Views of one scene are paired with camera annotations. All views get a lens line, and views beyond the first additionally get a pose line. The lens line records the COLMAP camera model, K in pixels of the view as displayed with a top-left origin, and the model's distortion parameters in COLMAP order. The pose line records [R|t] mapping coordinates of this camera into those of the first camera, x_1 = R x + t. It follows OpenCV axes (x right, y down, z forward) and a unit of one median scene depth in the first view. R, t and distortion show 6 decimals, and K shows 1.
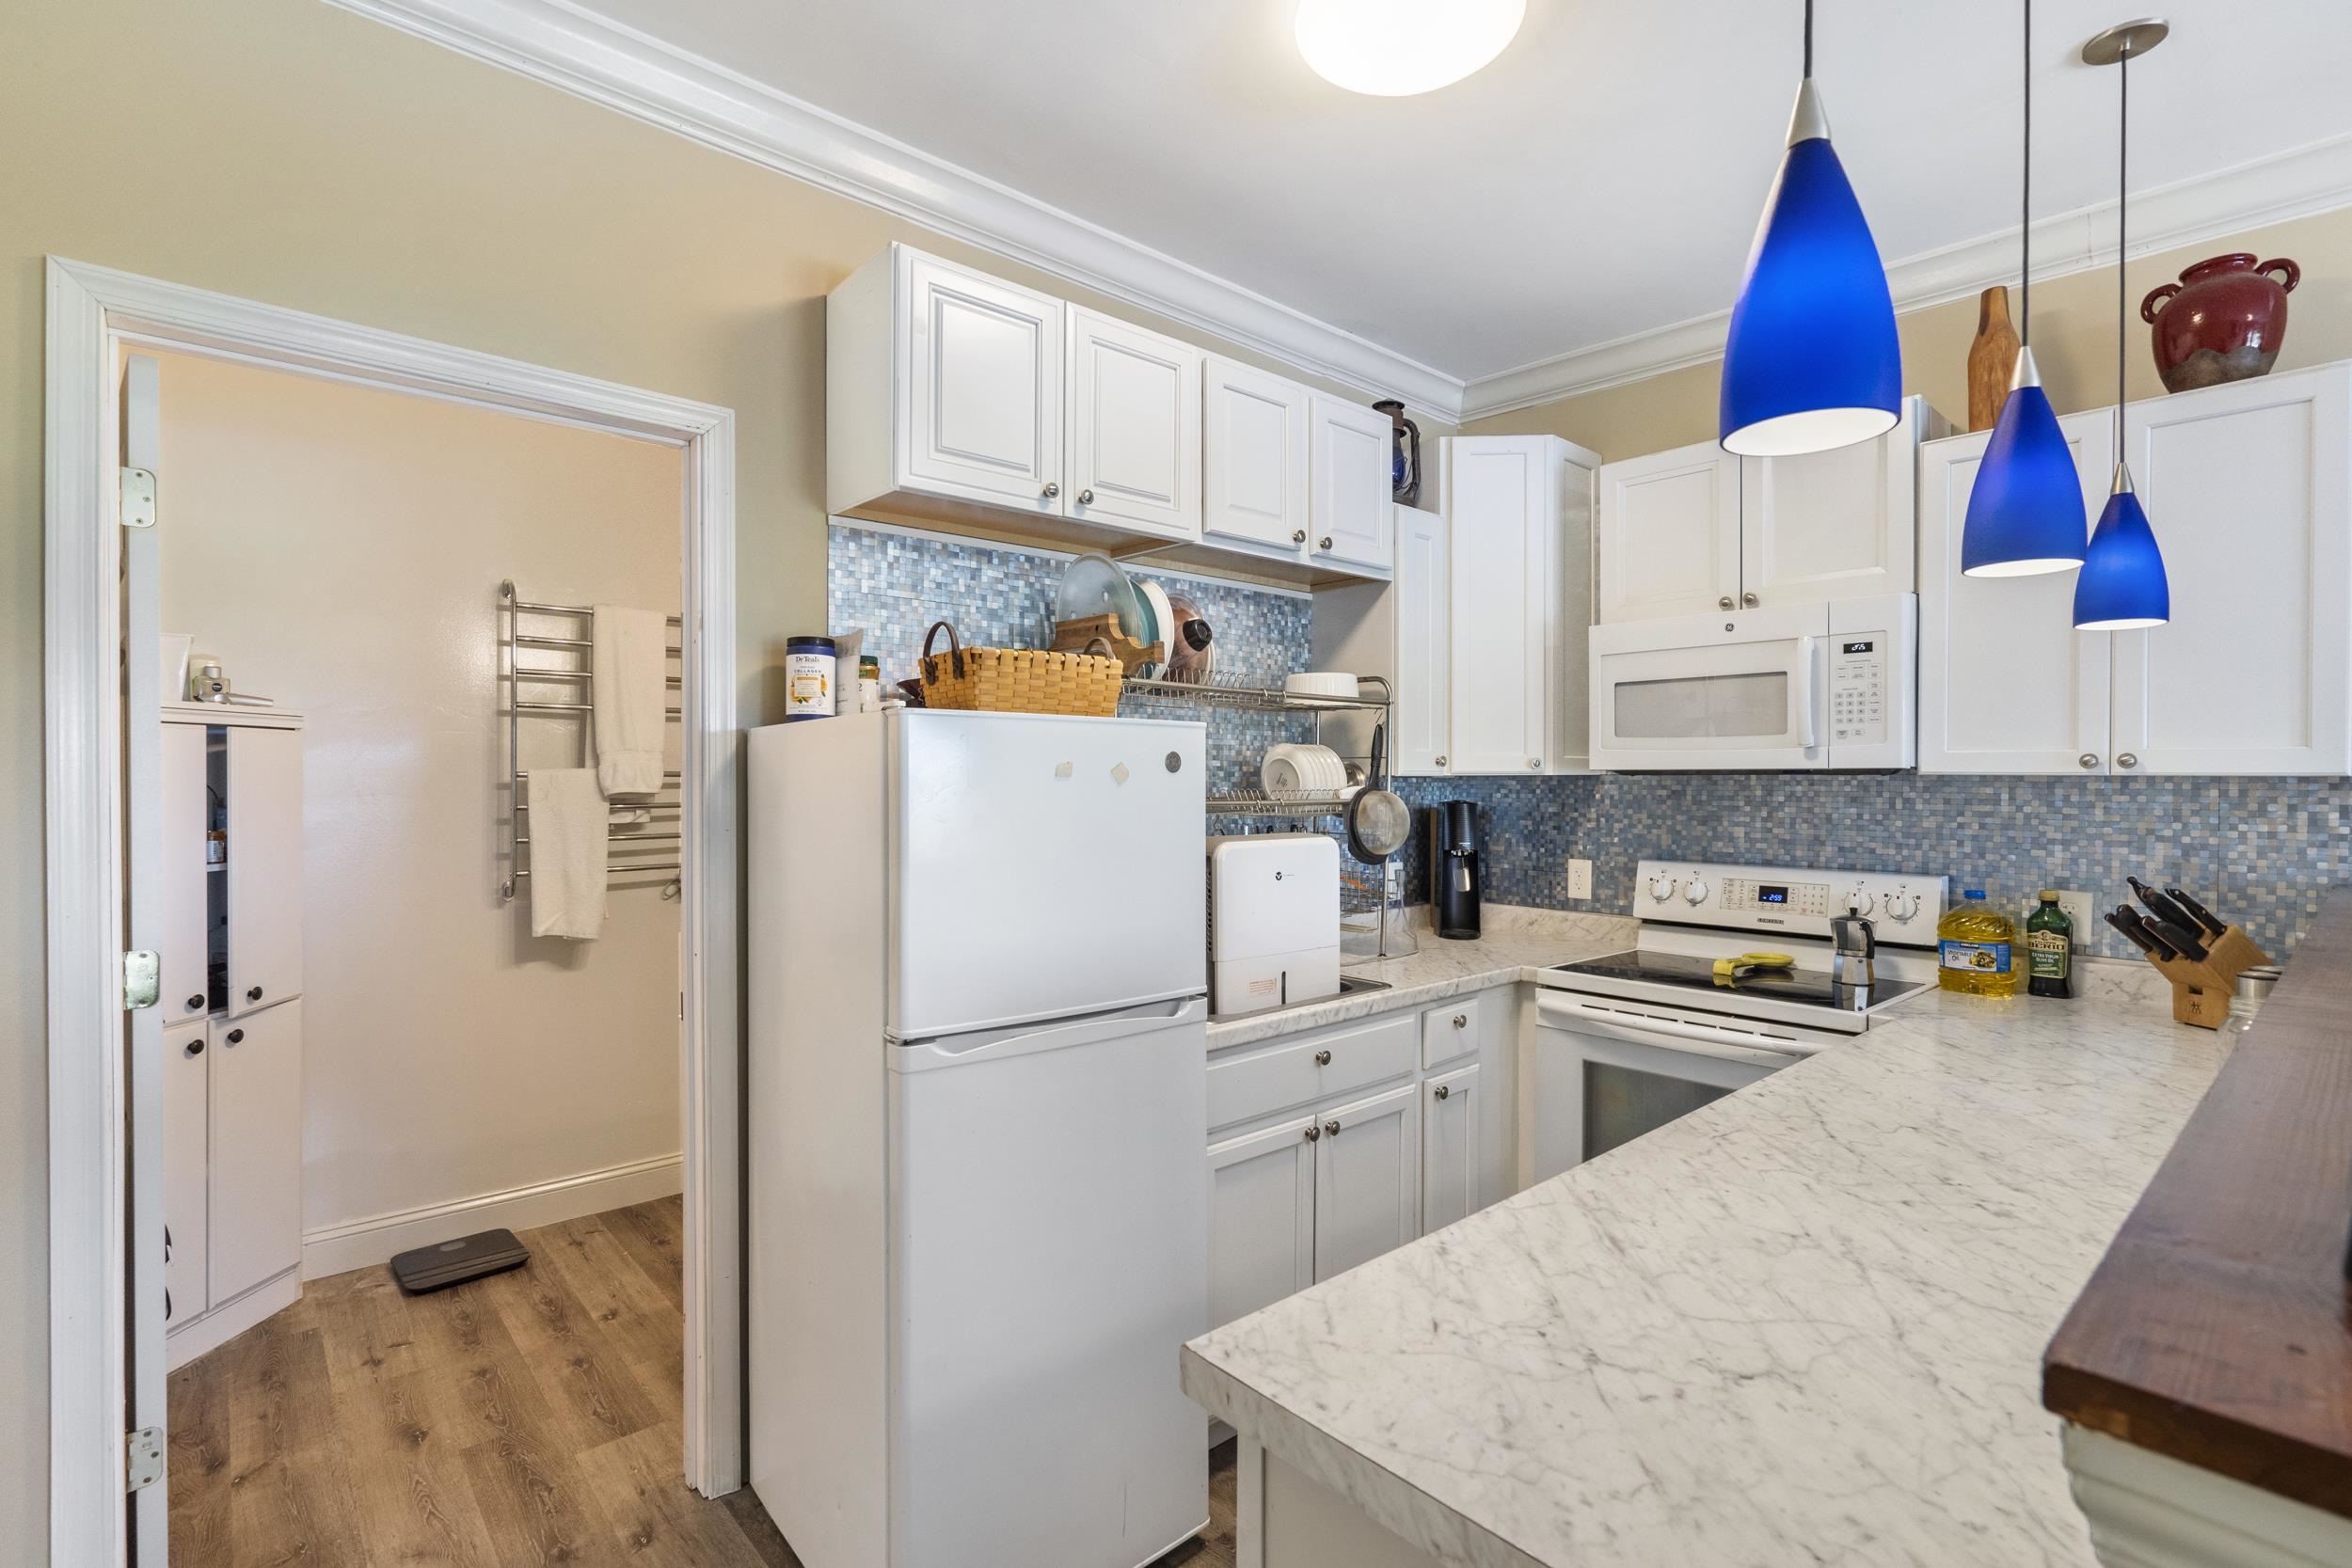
lens RADIAL K [[1090.1, 0, 1172.3], [0, 1090.1, 783.1], [0, 0, 1]] dist [-0.002593, -0.000034]
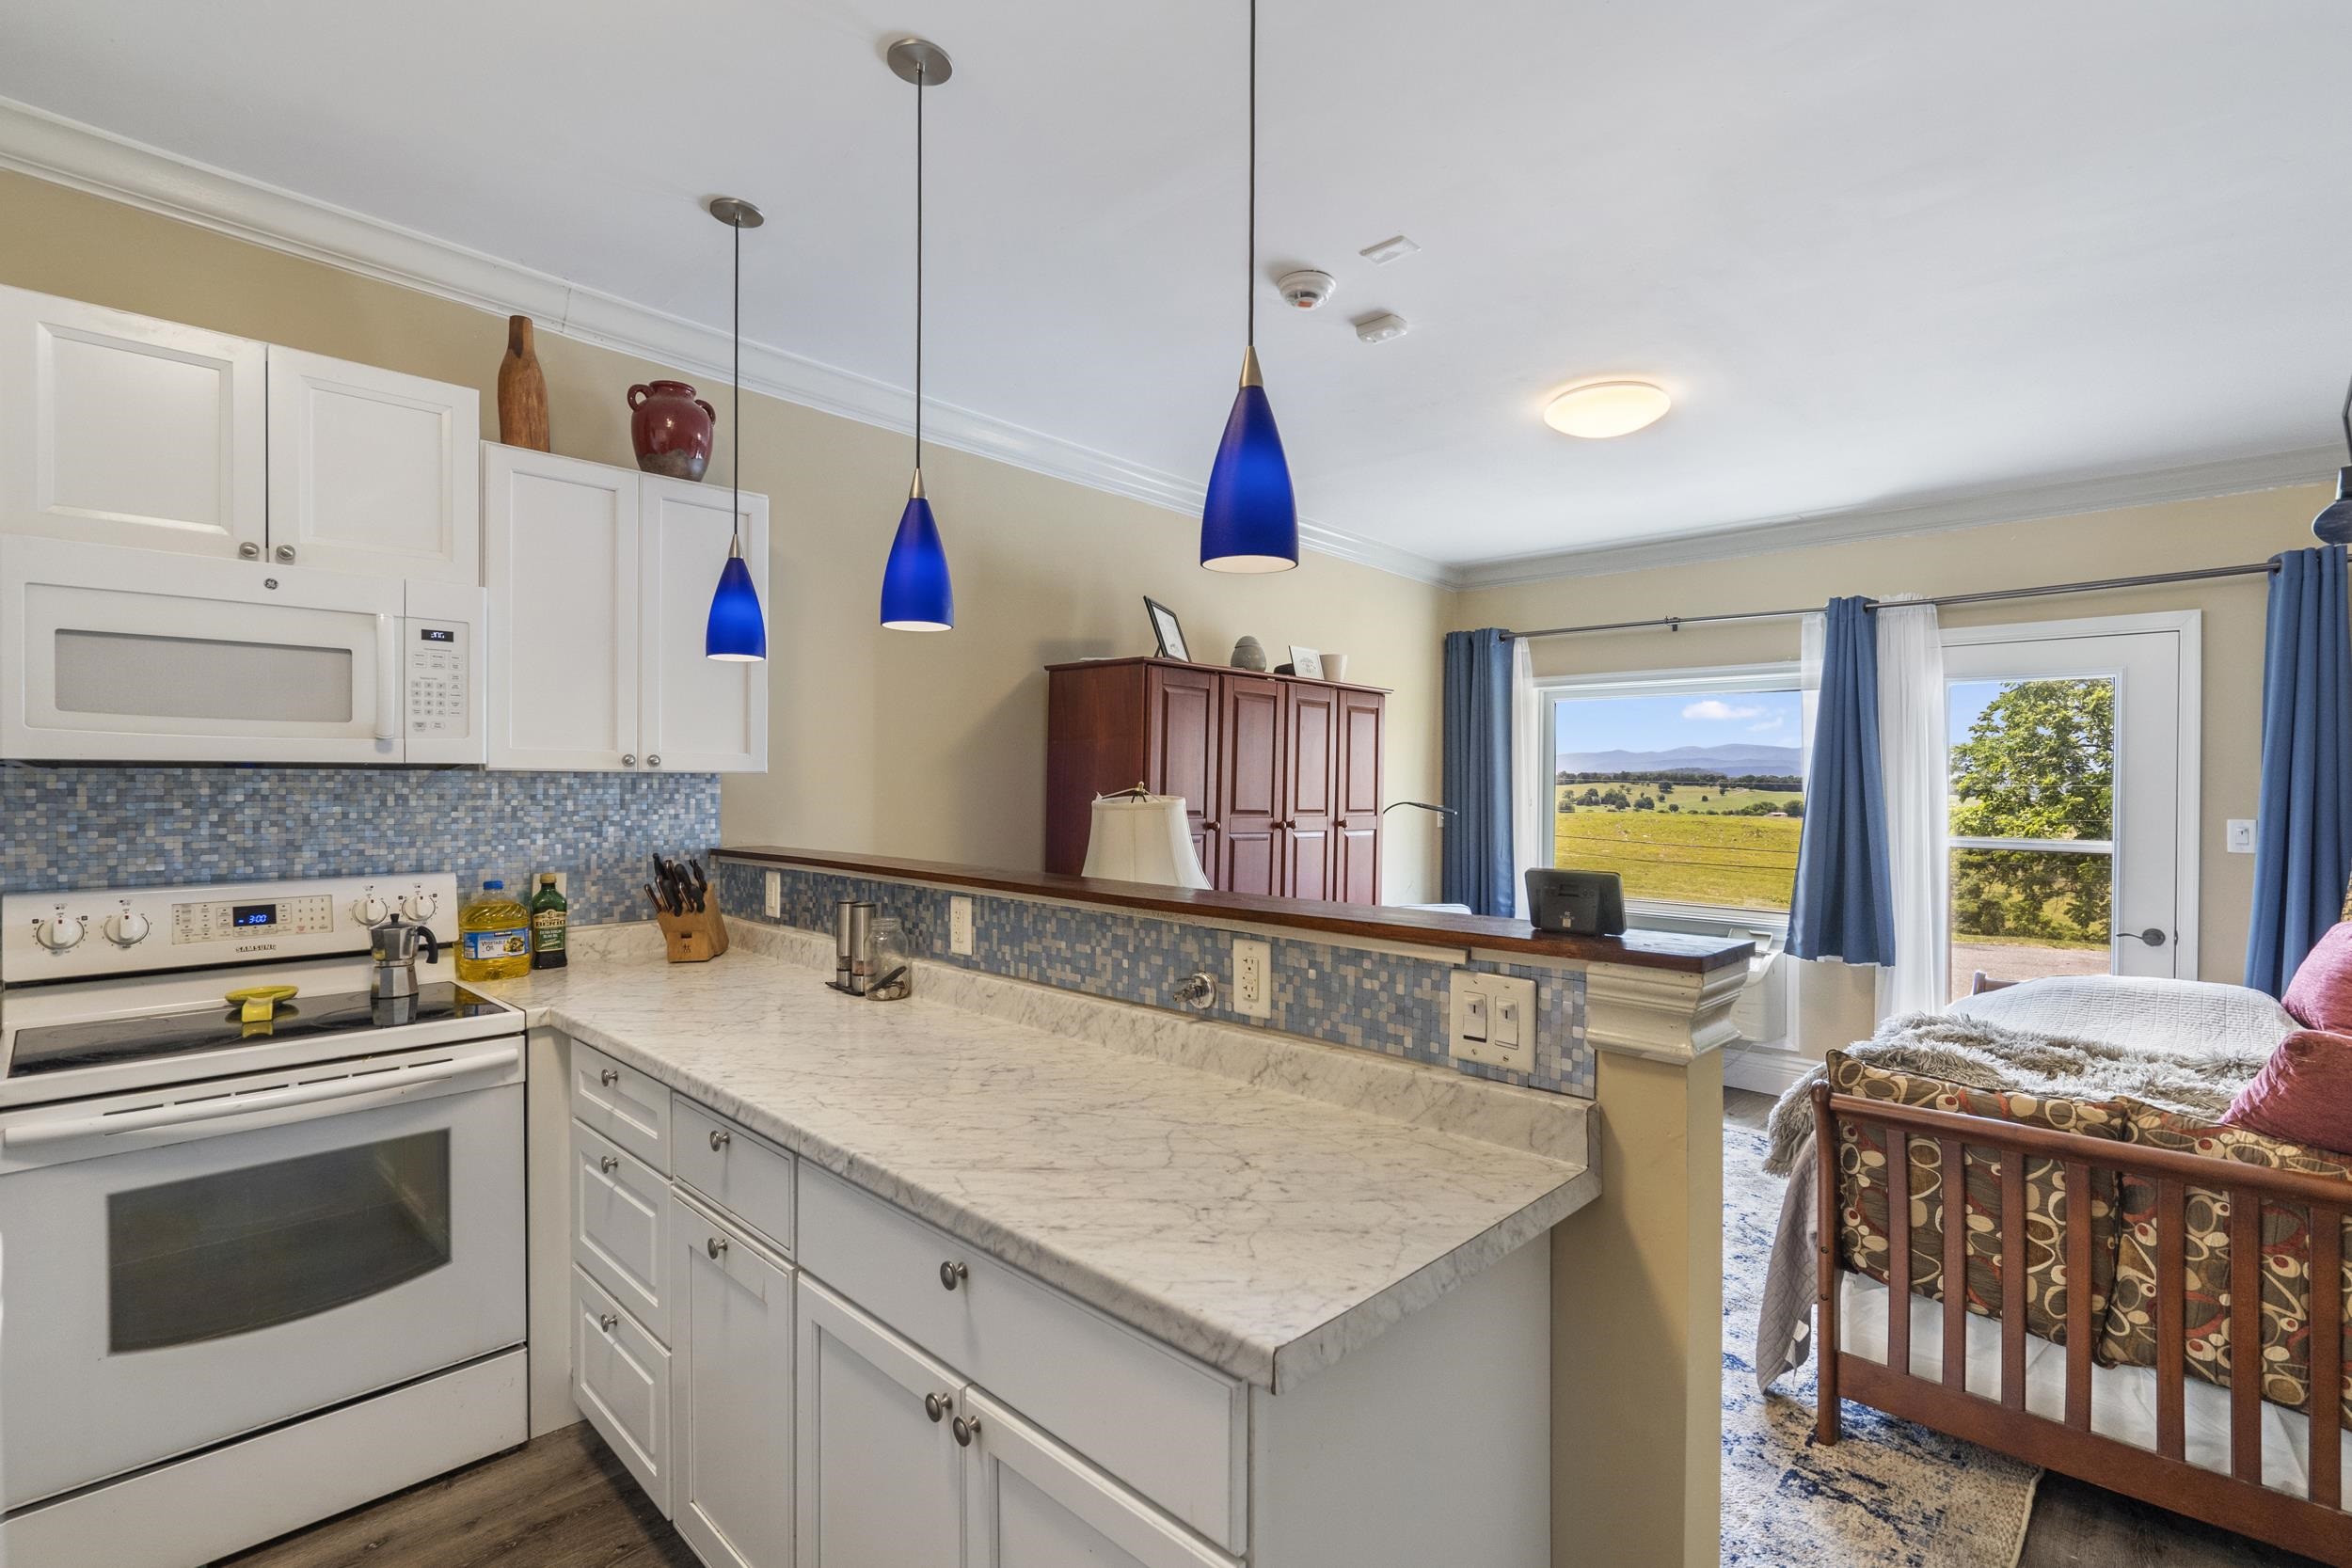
lens RADIAL K [[1090.1, 0, 1172.3], [0, 1090.1, 783.1], [0, 0, 1]] dist [-0.002593, -0.000034]
pose [[-0.074970, -0.006560, 0.997164, -0.356237], [-0.000351, 0.999978, 0.006552, -0.002778], [-0.997186, 0.000141, -0.074971, 0.429604]]
